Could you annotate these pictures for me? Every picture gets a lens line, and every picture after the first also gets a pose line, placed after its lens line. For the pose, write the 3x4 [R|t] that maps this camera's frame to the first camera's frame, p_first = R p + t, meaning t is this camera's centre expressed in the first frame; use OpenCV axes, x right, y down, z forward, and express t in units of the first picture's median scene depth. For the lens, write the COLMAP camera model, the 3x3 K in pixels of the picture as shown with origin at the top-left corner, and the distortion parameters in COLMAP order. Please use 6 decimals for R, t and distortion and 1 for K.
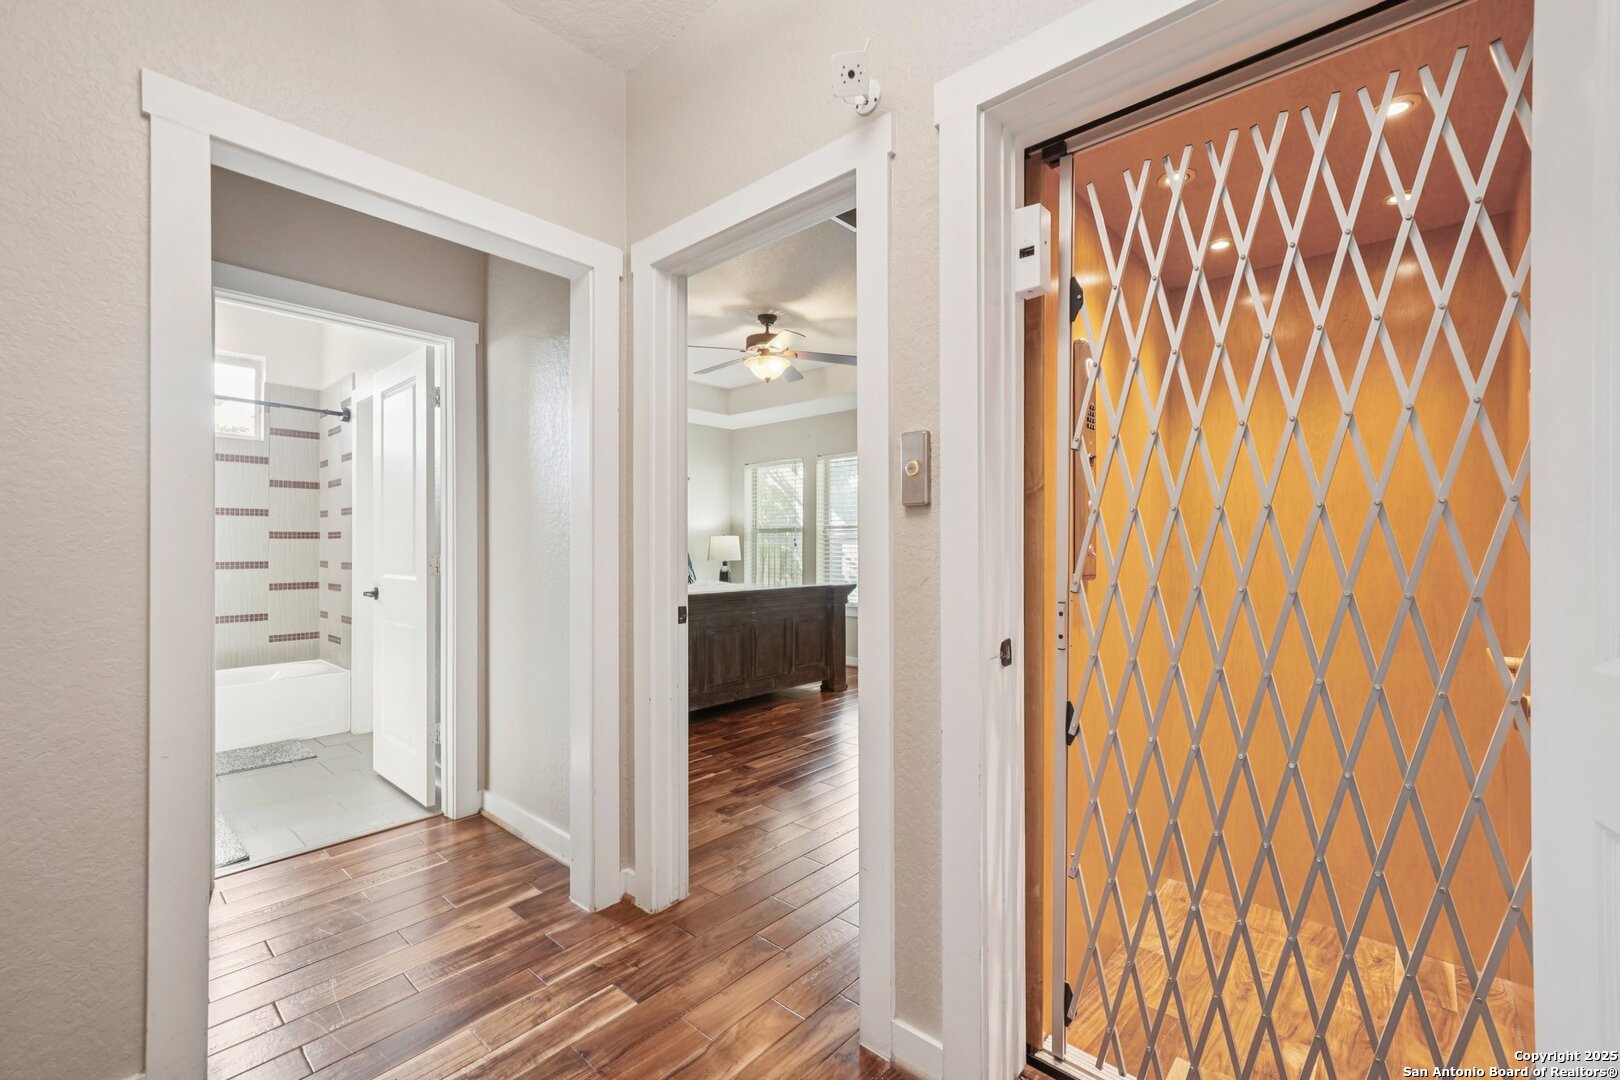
lens RADIAL K [[690.9, 0, 812.6], [0, 690.9, 543.8], [0, 0, 1]] dist [0.000306, 0.000000]
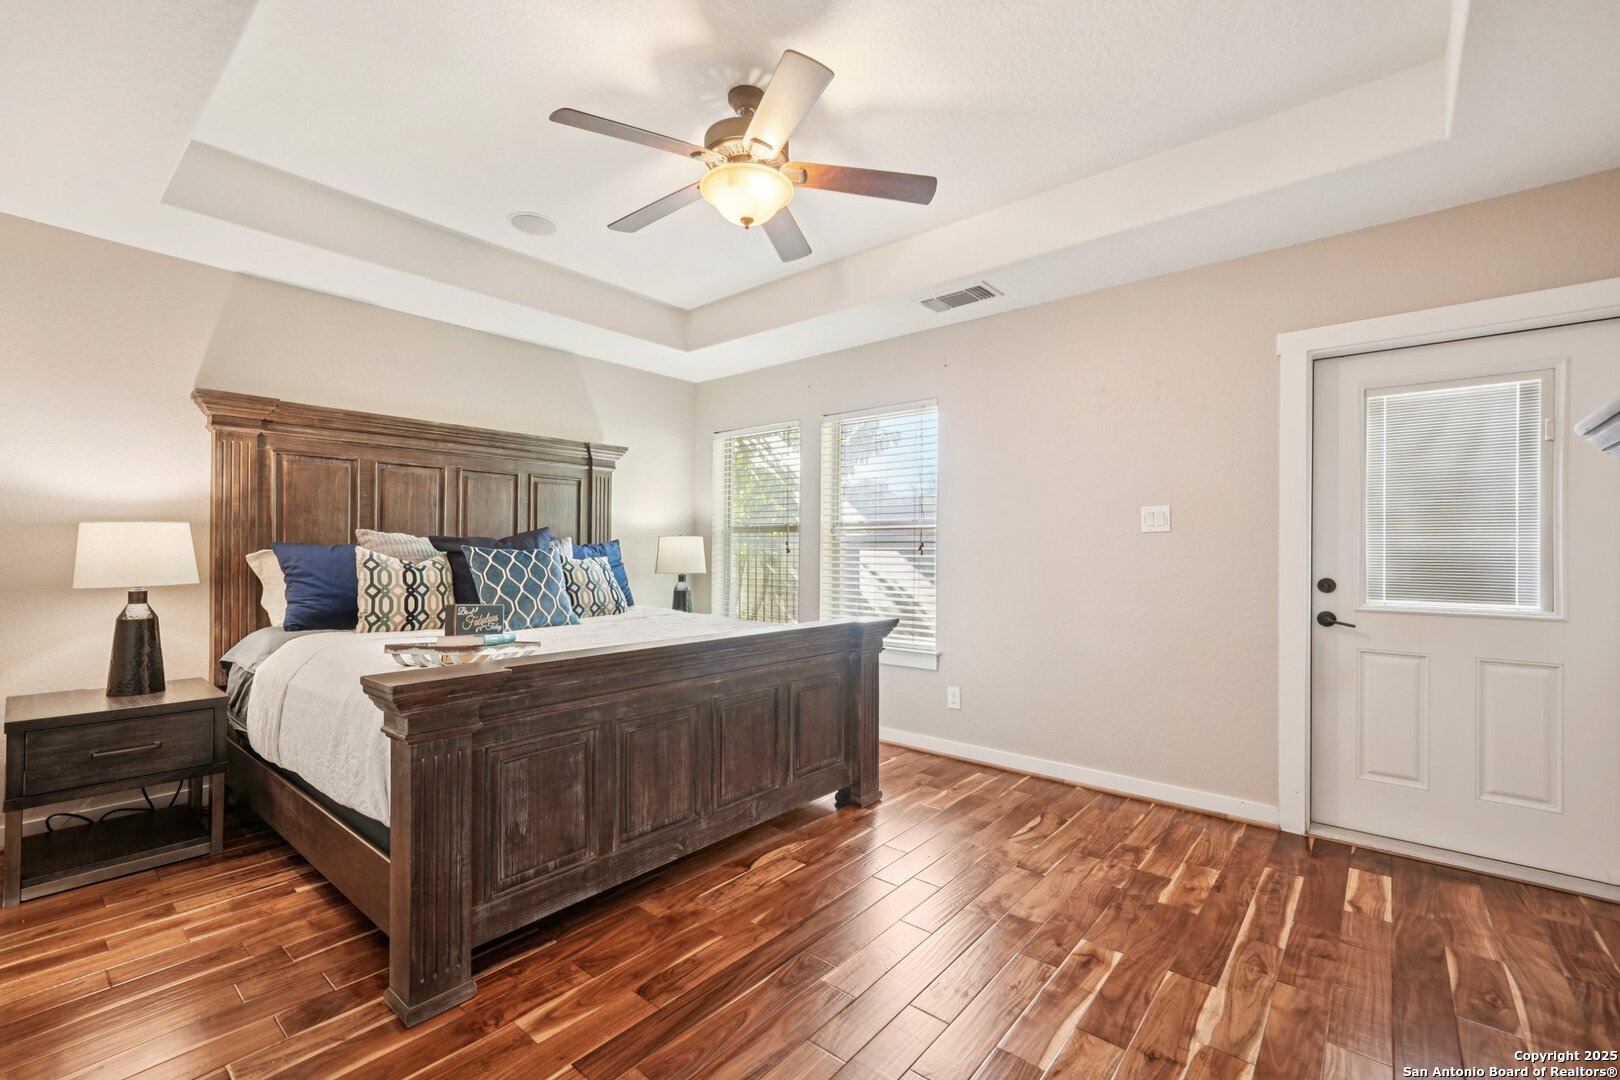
lens RADIAL K [[690.9, 0, 805.8], [0, 690.9, 548.9], [0, 0, 1]] dist [0.000306, 0.000000]
pose [[0.999792, 0.006037, 0.019463, -0.027277], [-0.006043, 0.999982, 0.000260, -0.000509], [-0.019461, -0.000377, 0.999811, 0.445208]]
